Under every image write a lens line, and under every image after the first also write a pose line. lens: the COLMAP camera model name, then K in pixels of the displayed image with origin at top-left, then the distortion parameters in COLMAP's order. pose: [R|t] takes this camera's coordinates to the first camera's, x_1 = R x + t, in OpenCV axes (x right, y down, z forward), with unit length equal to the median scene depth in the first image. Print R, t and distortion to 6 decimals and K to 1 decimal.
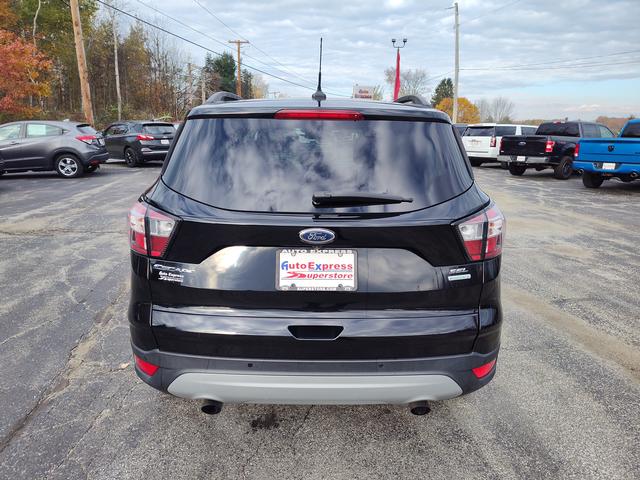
lens RADIAL K [[437.3, 0, 317.4], [0, 437.3, 239.1], [0, 0, 1]] dist [0.061120, -0.063199]
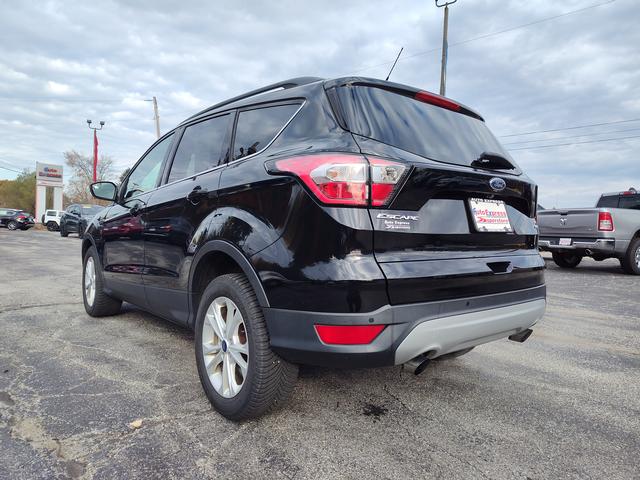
lens RADIAL K [[437.3, 0, 317.4], [0, 437.3, 239.1], [0, 0, 1]] dist [0.061120, -0.063199]
pose [[0.777357, -0.014486, 0.628893, -0.904024], [0.138400, 0.979177, -0.148517, 0.197390], [-0.613647, 0.202489, 0.763175, 0.307952]]
